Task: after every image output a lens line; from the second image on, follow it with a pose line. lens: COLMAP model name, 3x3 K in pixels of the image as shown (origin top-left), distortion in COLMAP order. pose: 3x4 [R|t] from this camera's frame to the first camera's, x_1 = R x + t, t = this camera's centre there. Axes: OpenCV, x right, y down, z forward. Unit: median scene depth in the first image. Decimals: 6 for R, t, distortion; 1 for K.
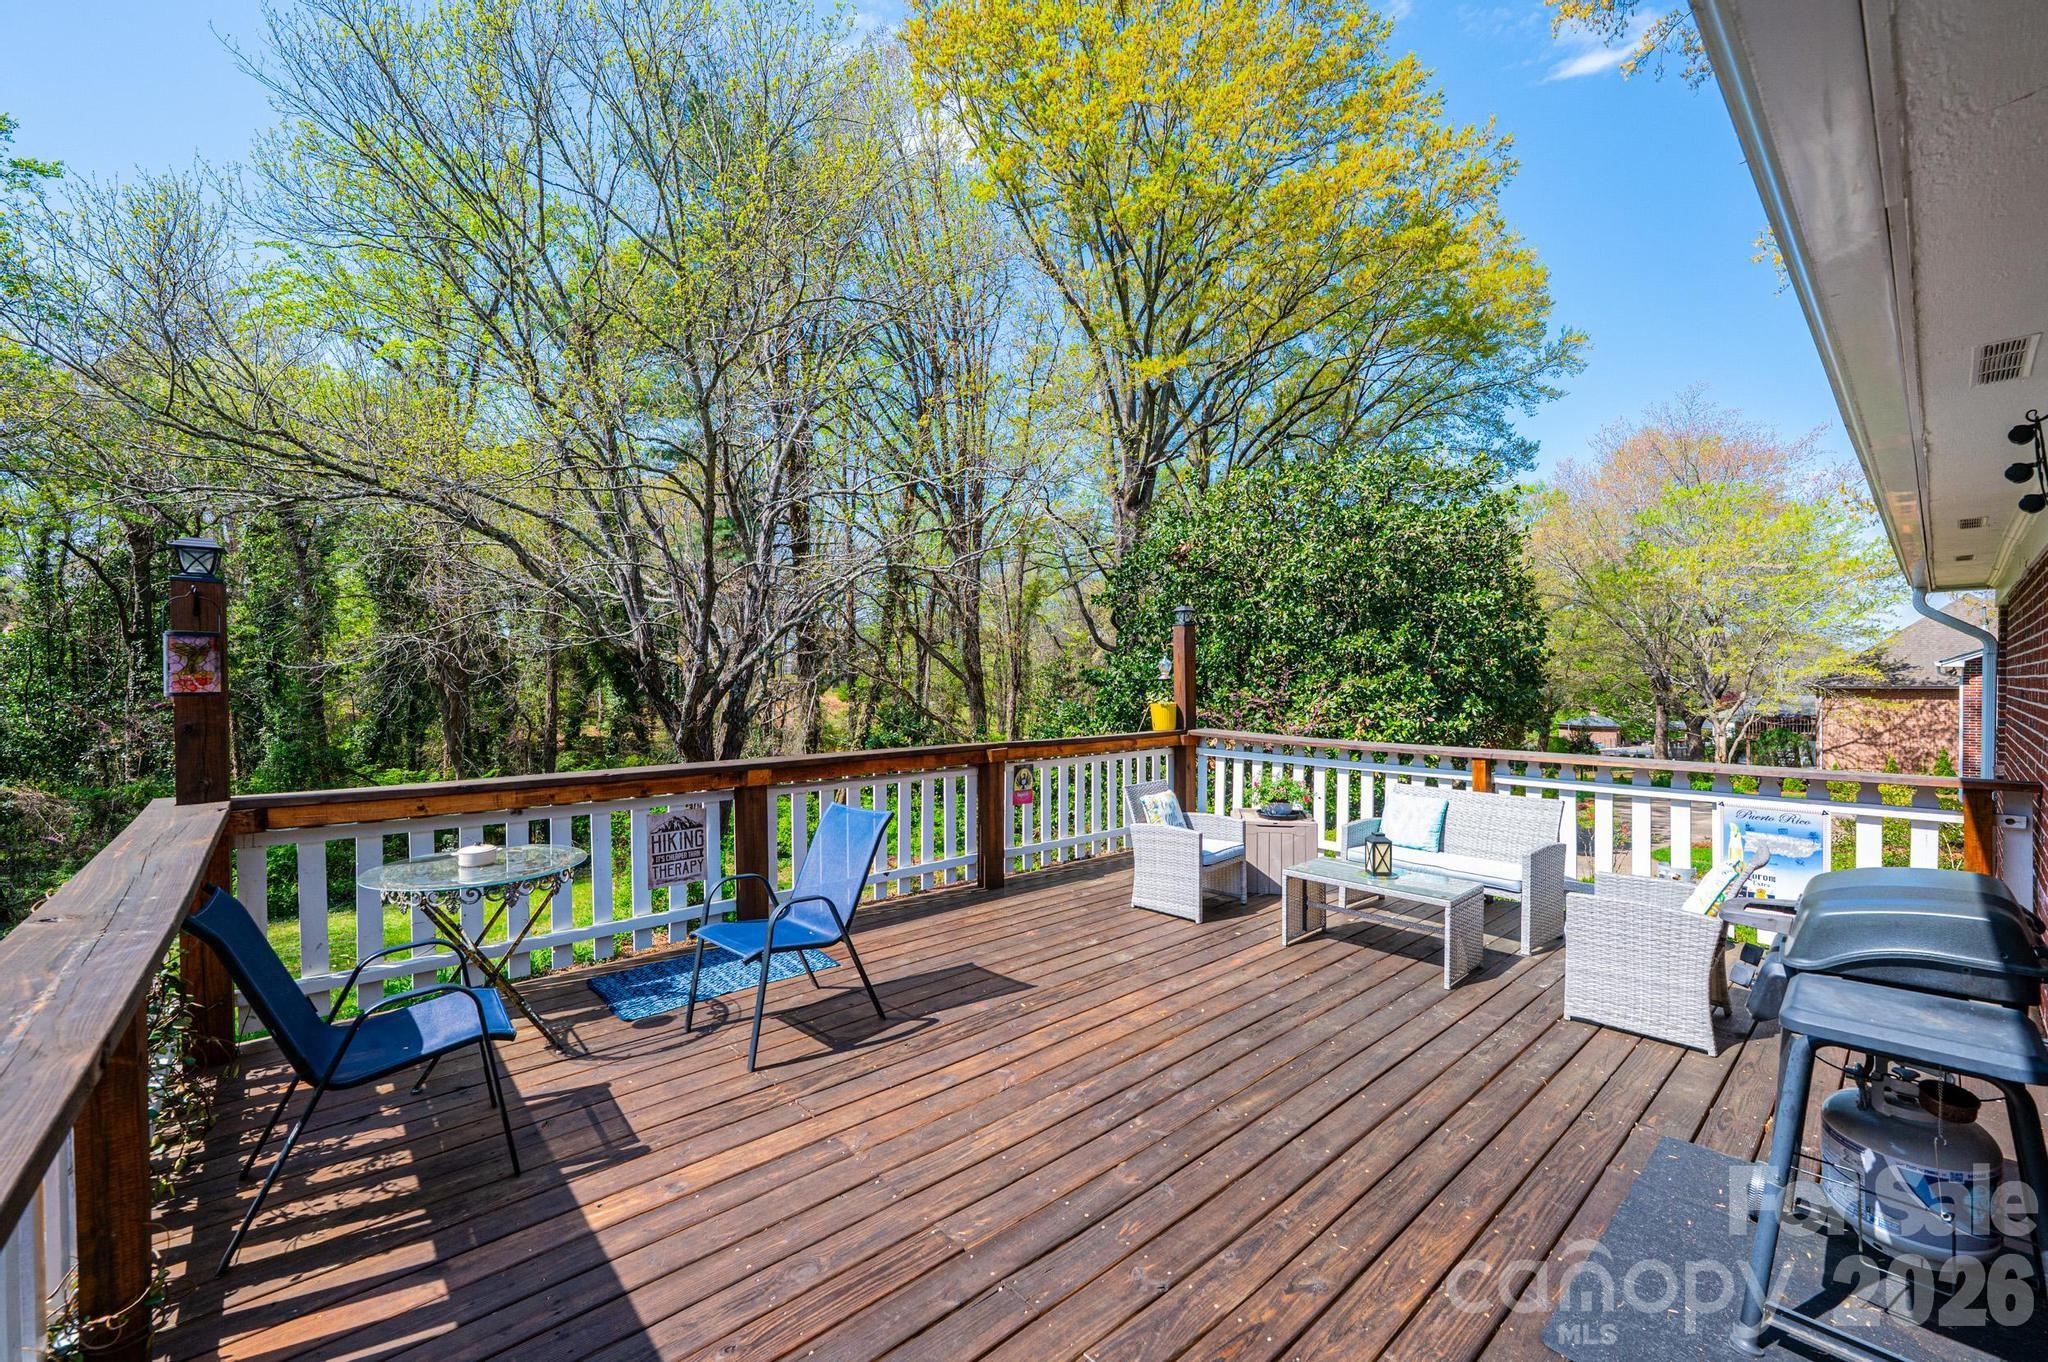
lens RADIAL K [[813.2, 0, 1019.7], [0, 813.2, 685.7], [0, 0, 1]] dist [0.000831, 0.000552]
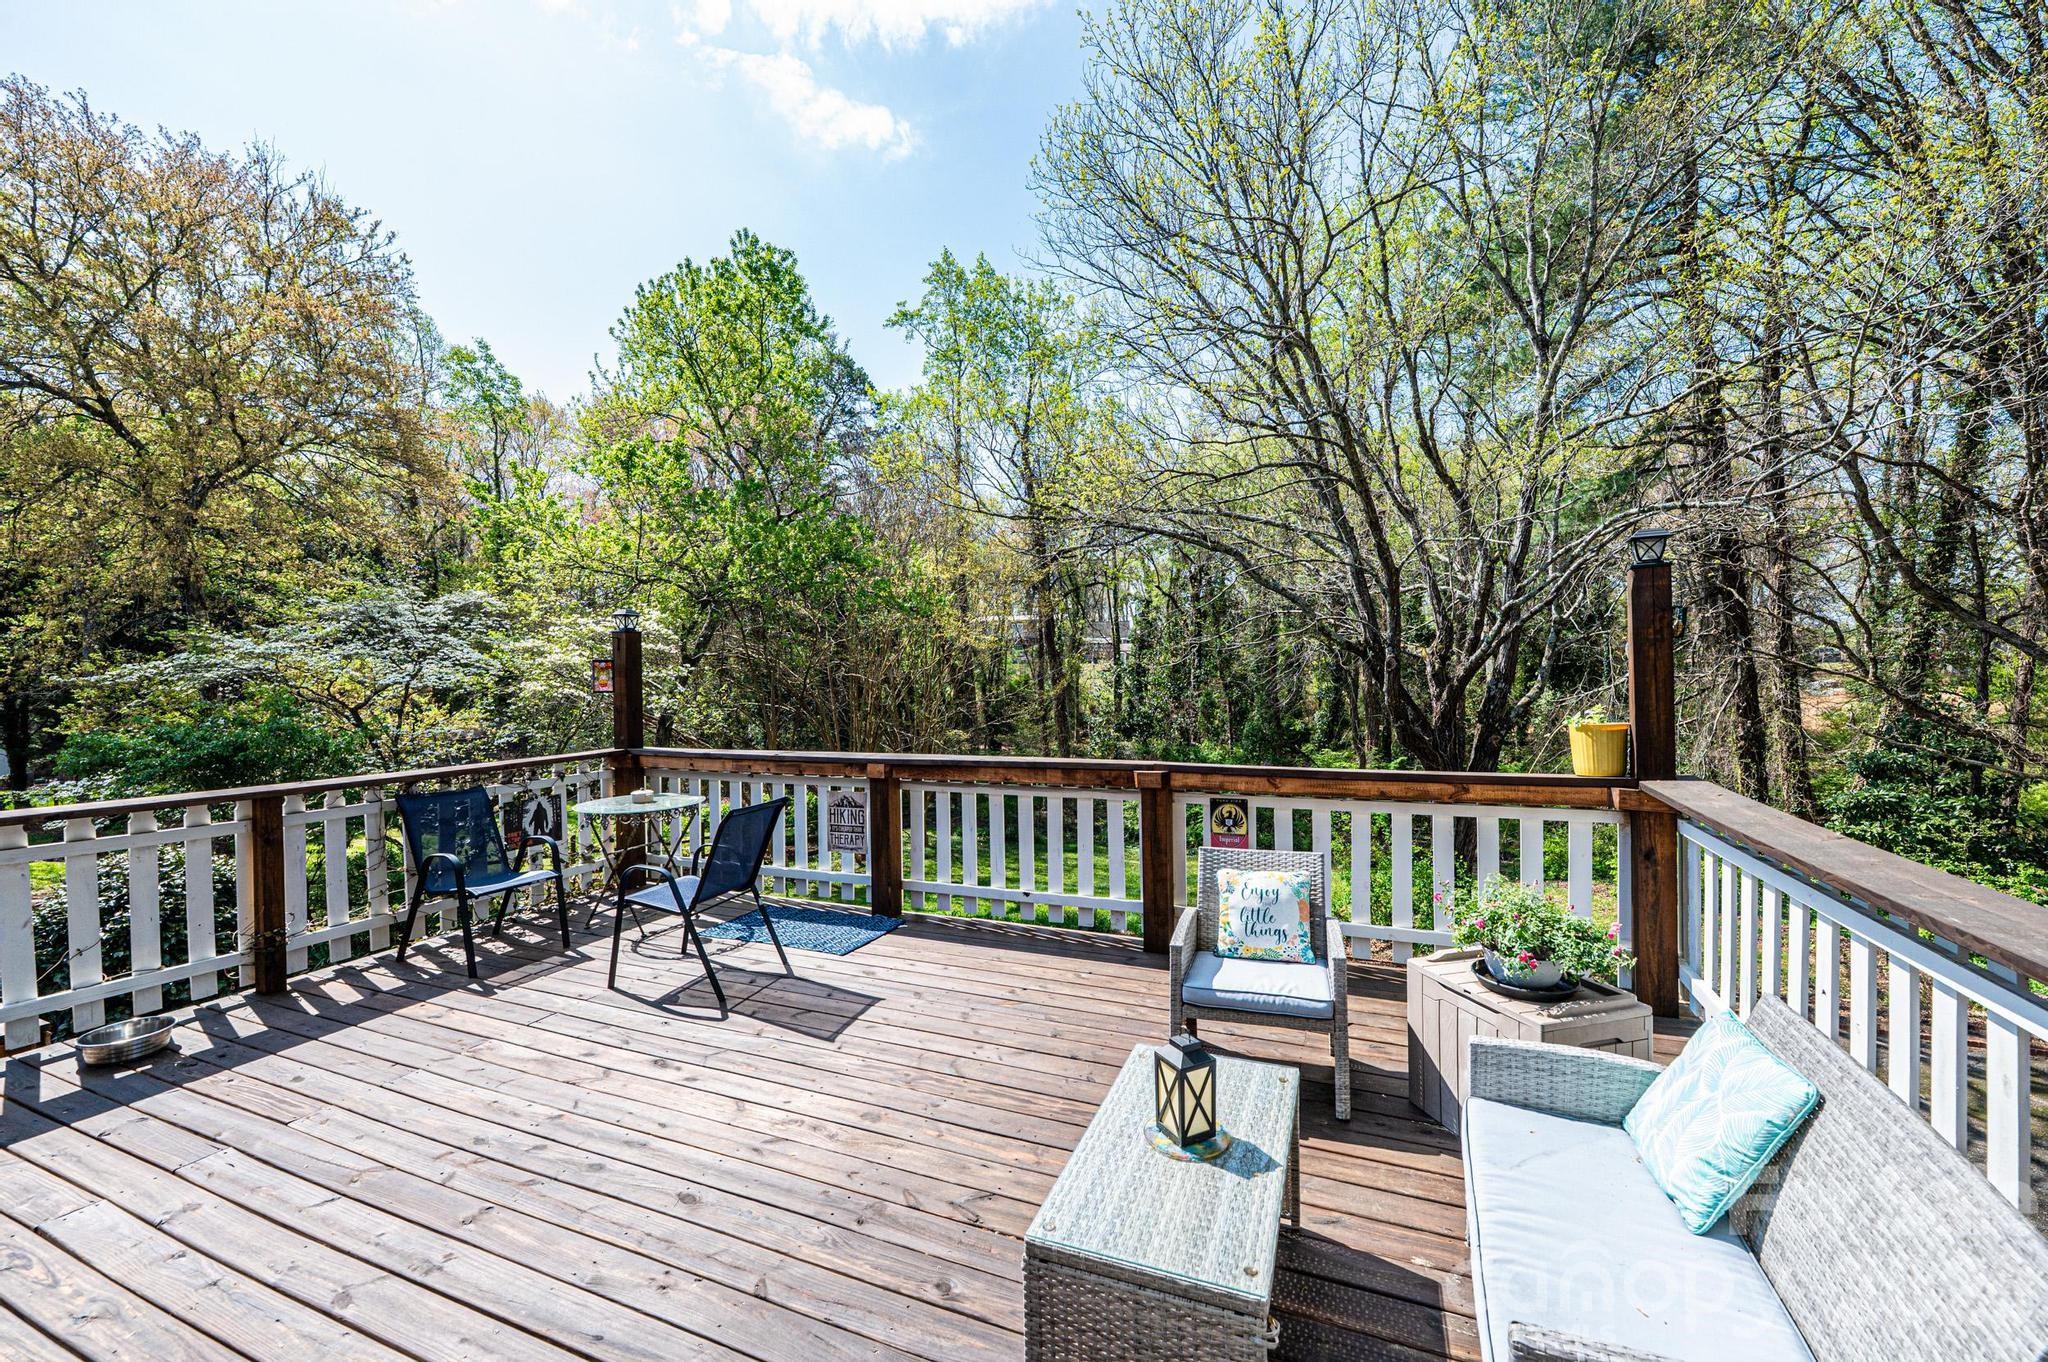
lens RADIAL K [[813.2, 0, 1021.4], [0, 813.2, 684.1], [0, 0, 1]] dist [0.000831, 0.000552]
pose [[0.435831, 0.000582, -0.900028, 0.996463], [-0.003092, 0.999995, -0.000851, -0.003305], [0.900023, 0.003154, 0.435830, 0.927454]]
